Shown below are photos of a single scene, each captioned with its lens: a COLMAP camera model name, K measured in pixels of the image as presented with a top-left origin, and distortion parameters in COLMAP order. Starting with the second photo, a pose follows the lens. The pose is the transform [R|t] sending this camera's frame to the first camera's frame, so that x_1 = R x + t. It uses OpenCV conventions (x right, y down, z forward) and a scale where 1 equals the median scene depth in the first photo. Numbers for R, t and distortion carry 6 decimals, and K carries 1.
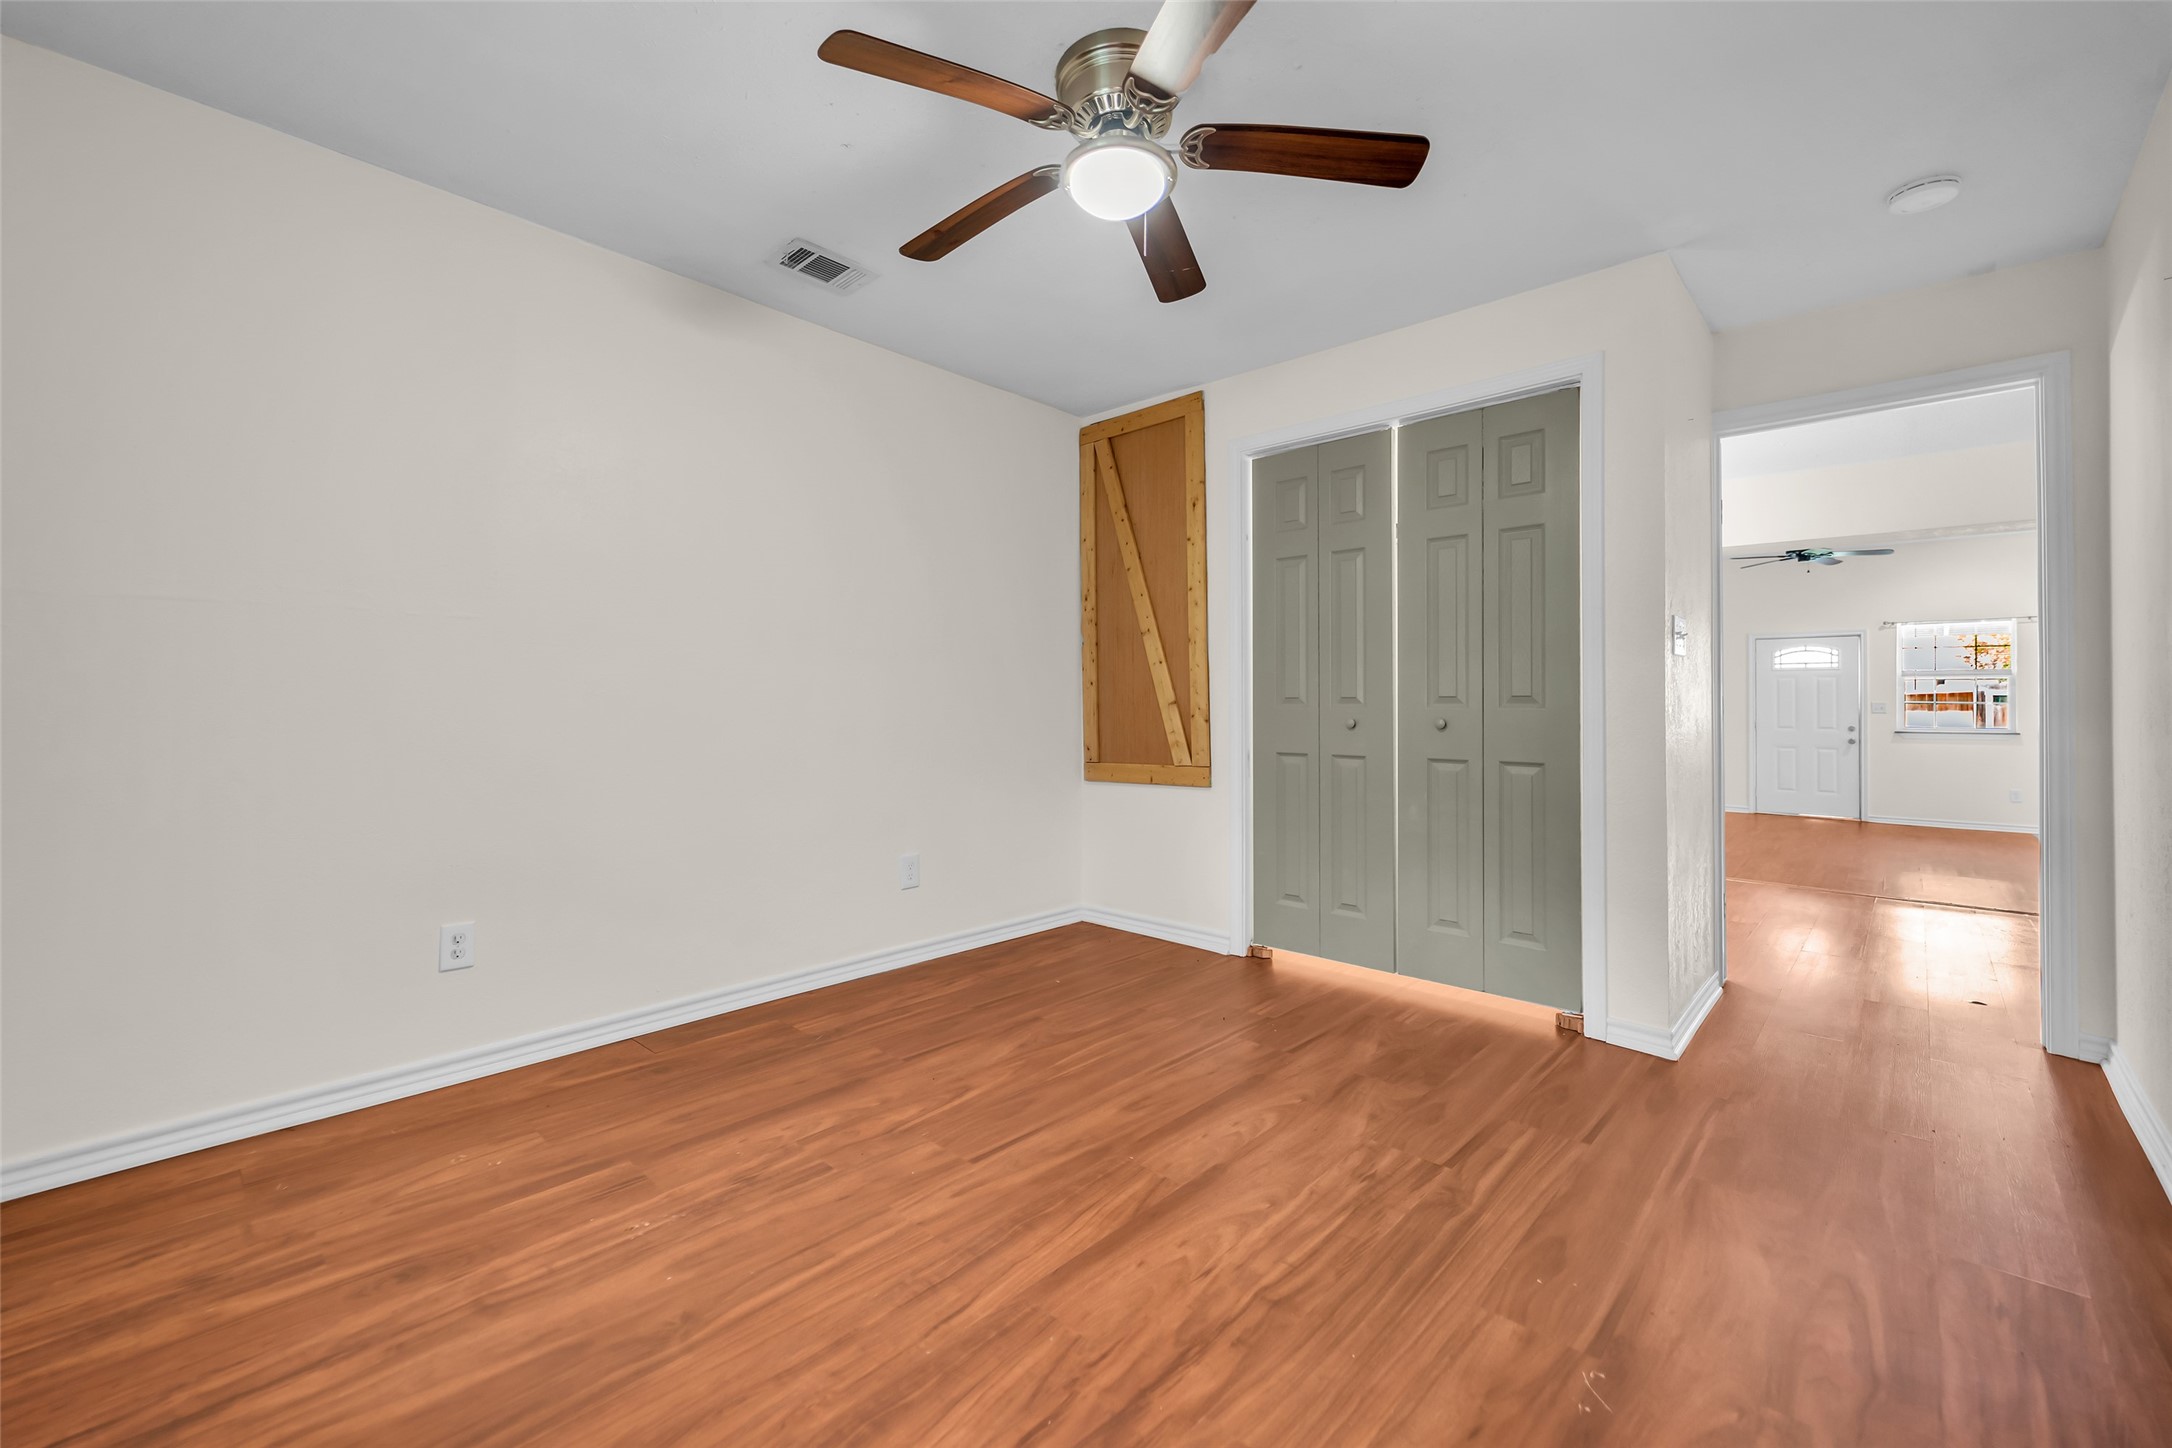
lens RADIAL K [[882.3, 0, 1079.6], [0, 882.3, 721.9], [0, 0, 1]] dist [0.000820, -0.000344]
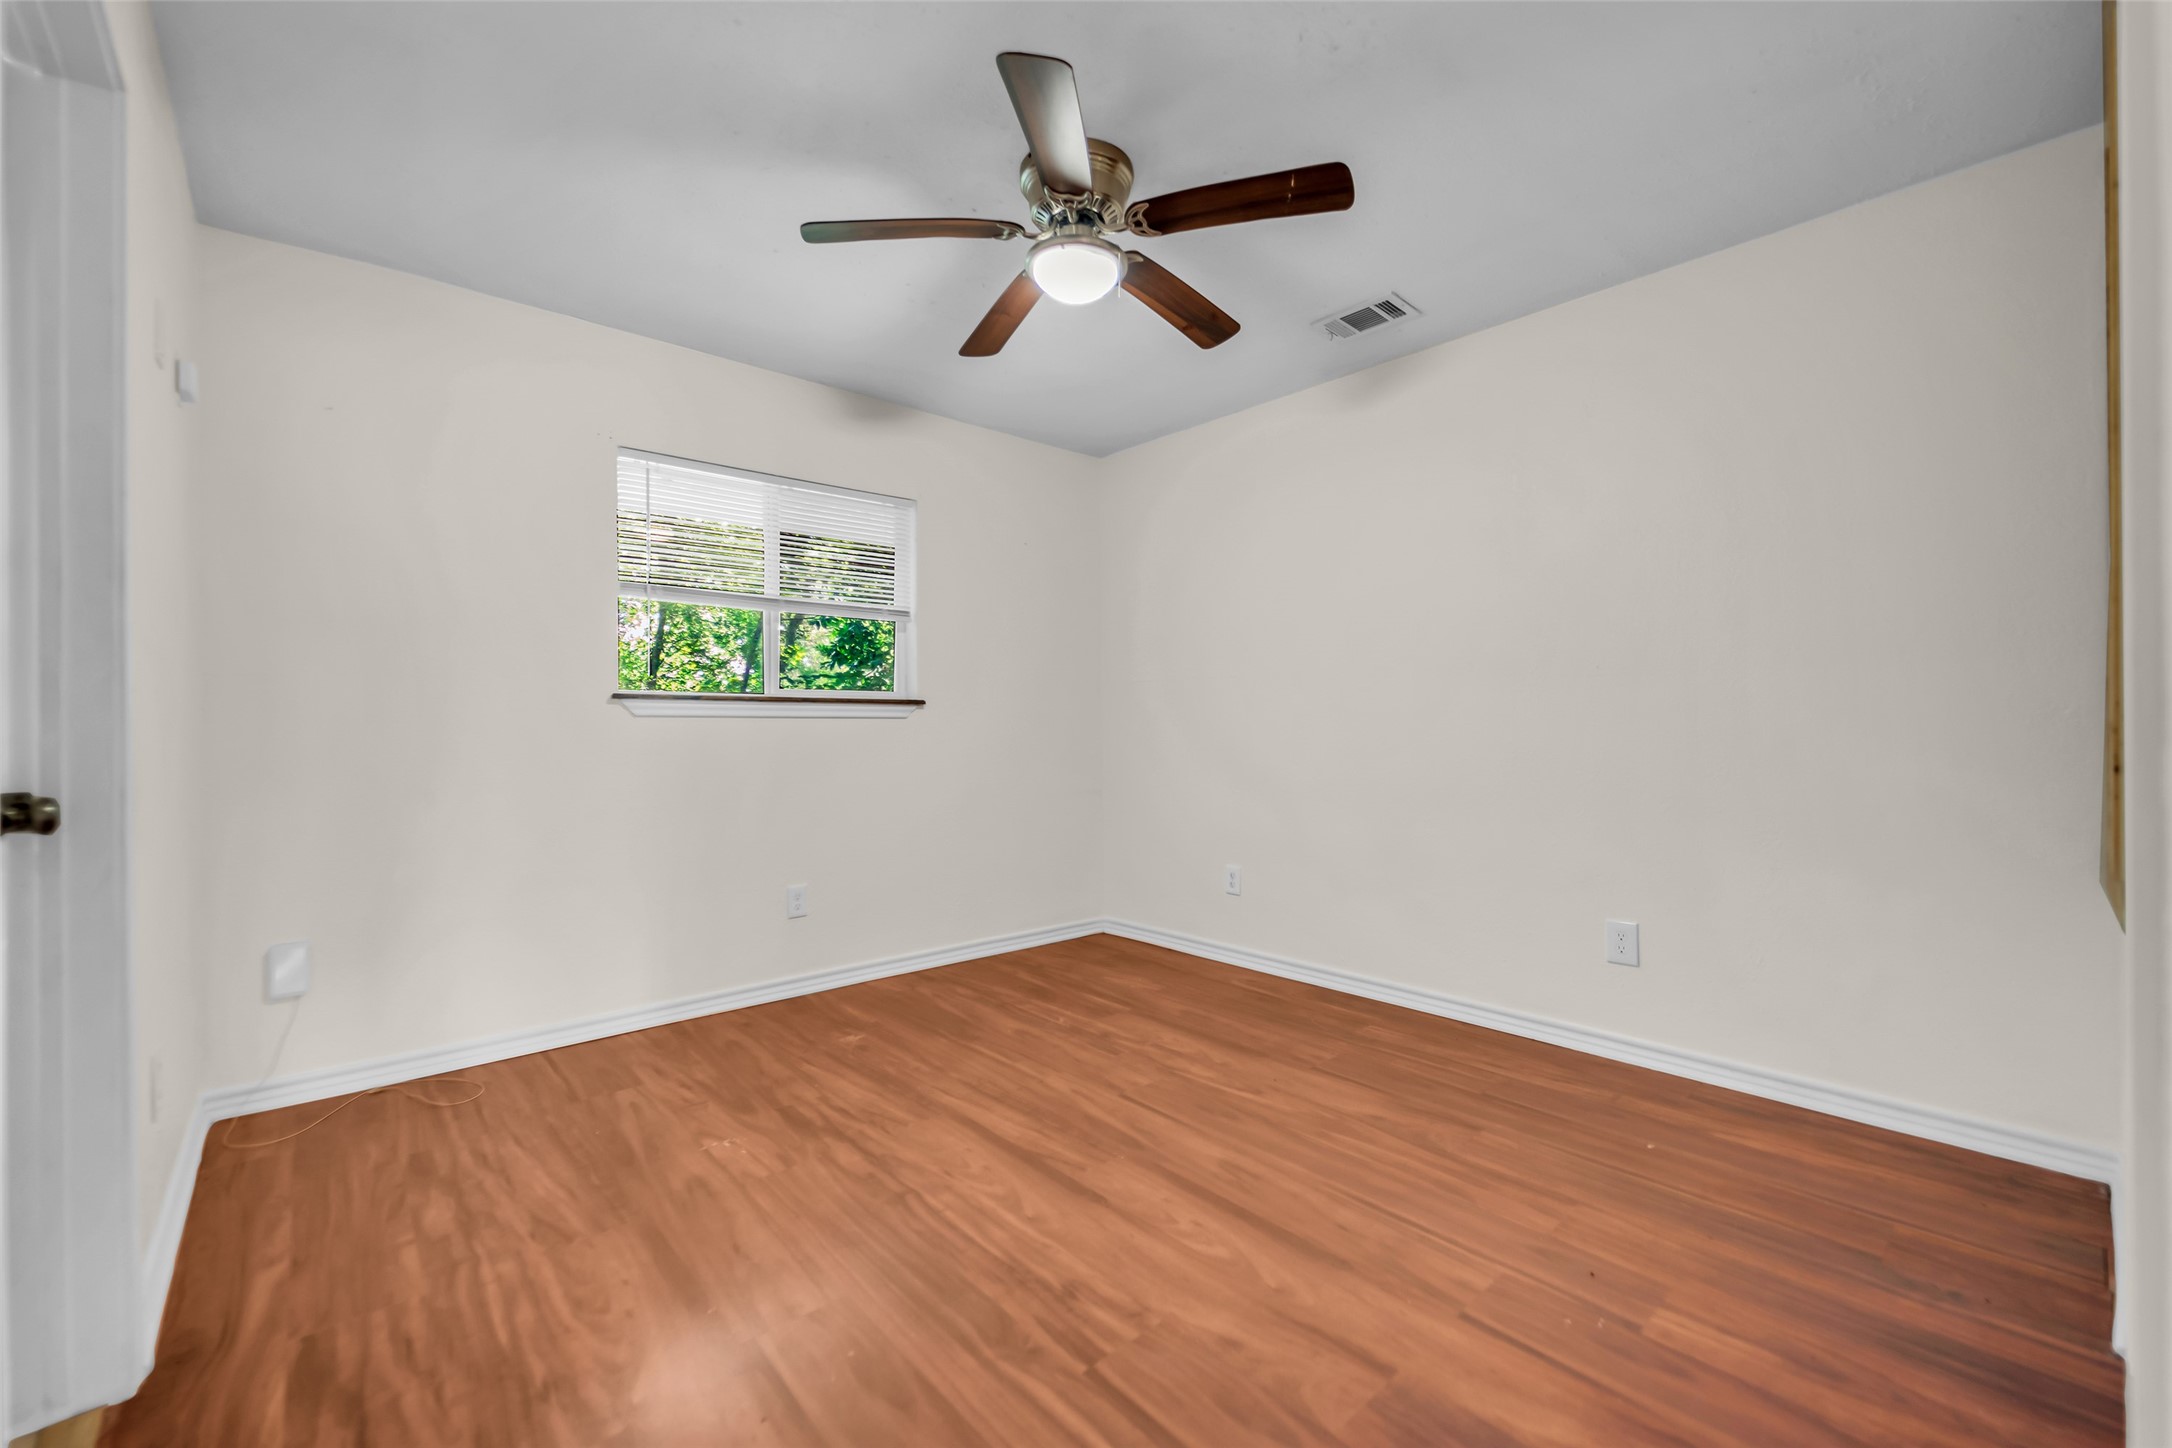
lens RADIAL K [[882.3, 0, 1079.6], [0, 882.3, 721.9], [0, 0, 1]] dist [0.000820, -0.000344]
pose [[-0.094899, -0.008744, -0.995448, 1.169004], [-0.016664, 0.999835, -0.007194, -0.025739], [0.995347, 0.015906, -0.095029, 1.075100]]
